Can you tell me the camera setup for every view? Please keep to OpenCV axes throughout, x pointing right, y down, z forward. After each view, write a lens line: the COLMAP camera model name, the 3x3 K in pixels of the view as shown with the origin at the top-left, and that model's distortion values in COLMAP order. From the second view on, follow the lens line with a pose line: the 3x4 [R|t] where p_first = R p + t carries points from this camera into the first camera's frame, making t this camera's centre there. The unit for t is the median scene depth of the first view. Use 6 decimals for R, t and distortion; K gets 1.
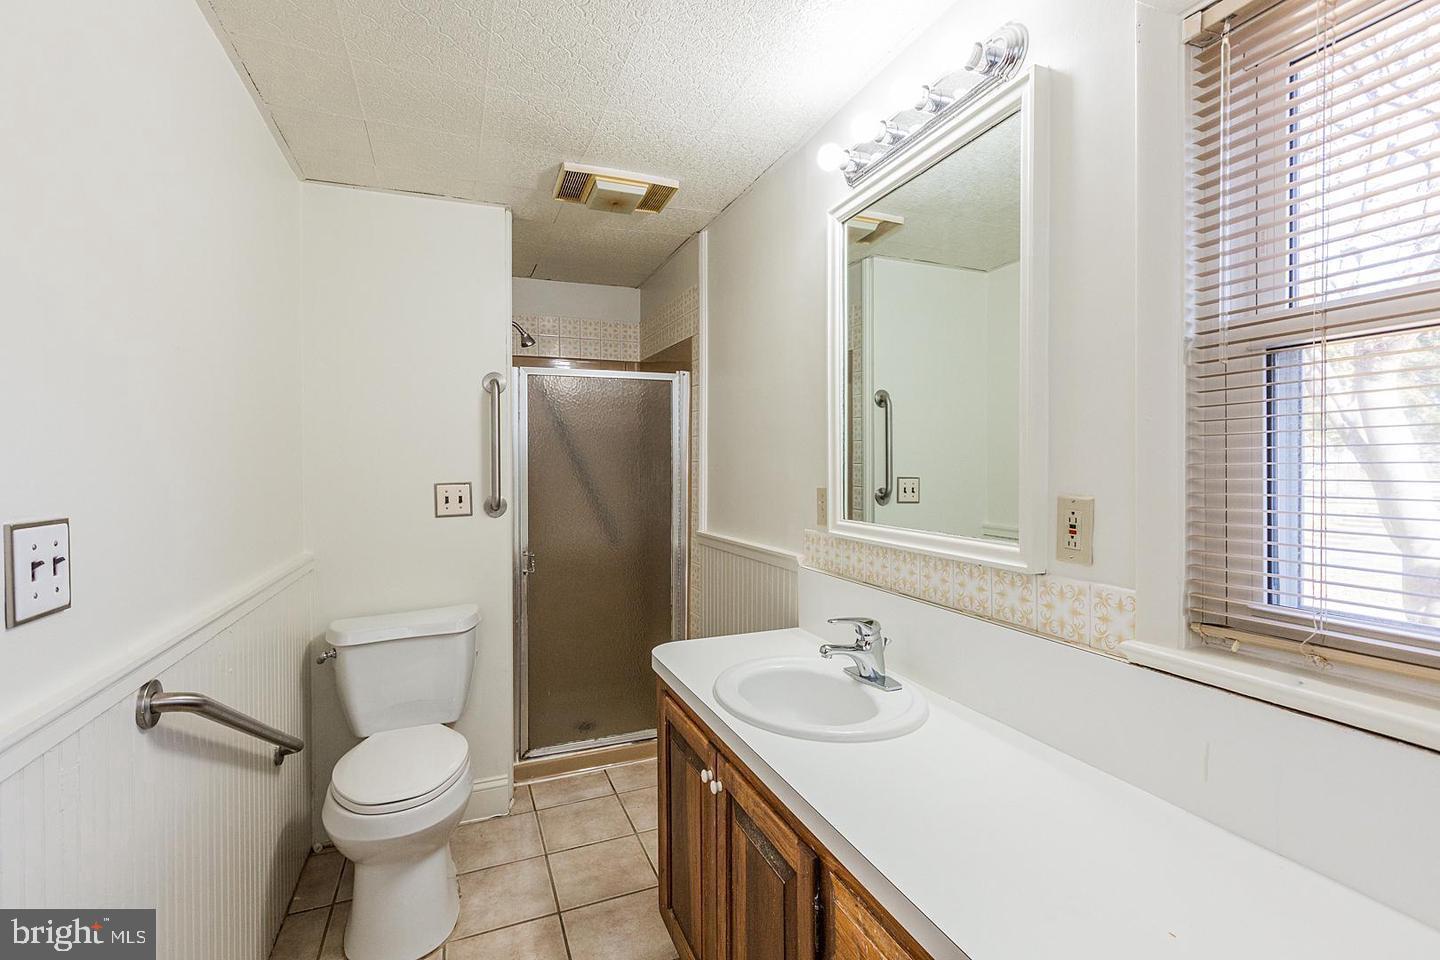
lens RADIAL K [[652.5, 0, 718.9], [0, 652.5, 472.4], [0, 0, 1]] dist [-0.000368, -0.000310]
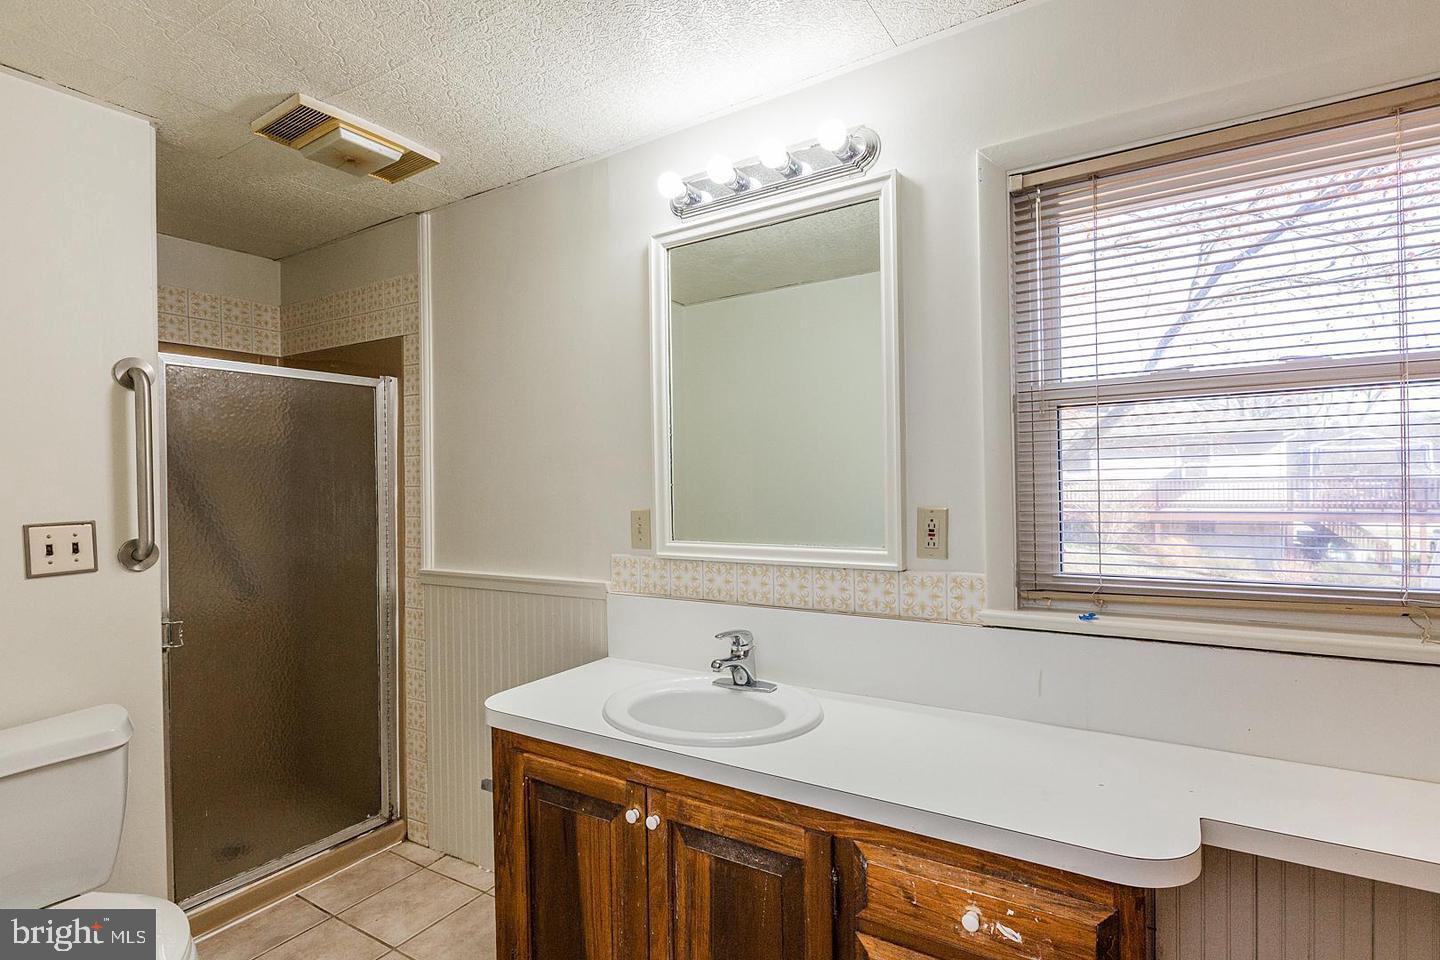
lens RADIAL K [[699.4, 0, 722.6], [0, 699.4, 488.6], [0, 0, 1]] dist [-0.005013, -0.000850]
pose [[0.804246, -0.012828, 0.594158, -0.392418], [0.019945, 0.999786, -0.005413, -0.001450], [-0.593962, 0.016204, 0.804330, 0.075764]]
